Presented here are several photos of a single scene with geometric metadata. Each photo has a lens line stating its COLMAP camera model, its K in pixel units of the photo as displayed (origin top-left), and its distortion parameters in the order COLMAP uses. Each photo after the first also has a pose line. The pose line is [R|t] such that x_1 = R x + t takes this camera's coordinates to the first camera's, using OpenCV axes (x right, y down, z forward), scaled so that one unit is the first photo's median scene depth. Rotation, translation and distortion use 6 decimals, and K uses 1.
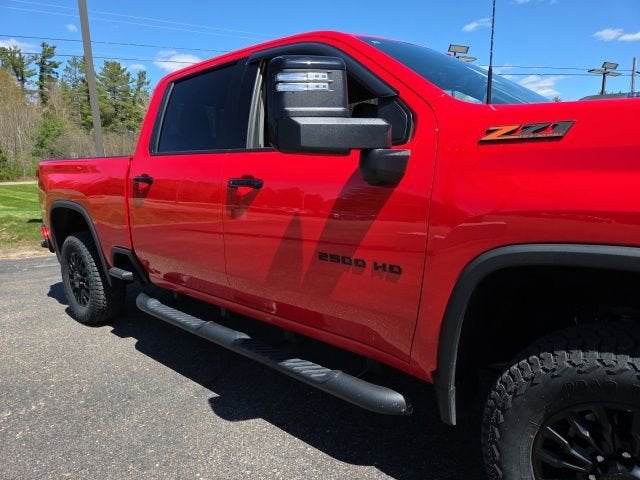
lens RADIAL K [[424.1, 0, 328.2], [0, 424.1, 230.5], [0, 0, 1]] dist [0.058884, -0.043340]
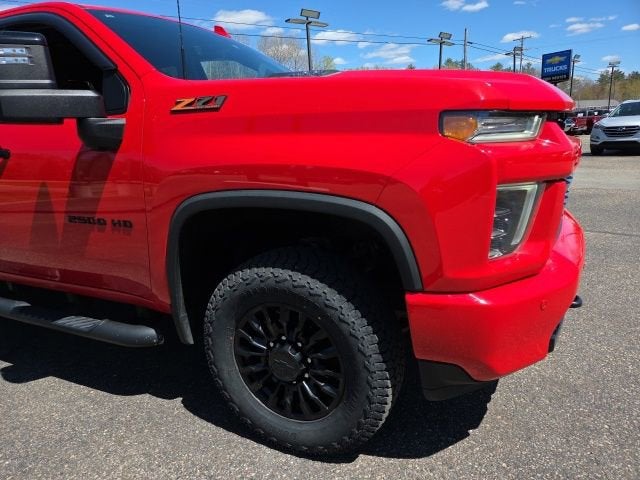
lens RADIAL K [[424.1, 0, 317.7], [0, 424.1, 240.7], [0, 0, 1]] dist [0.058884, -0.043340]
pose [[0.965423, -0.090614, 0.244435, 0.362652], [0.067329, 0.992503, 0.102006, 0.050893], [-0.251845, -0.082022, 0.964285, -0.261579]]
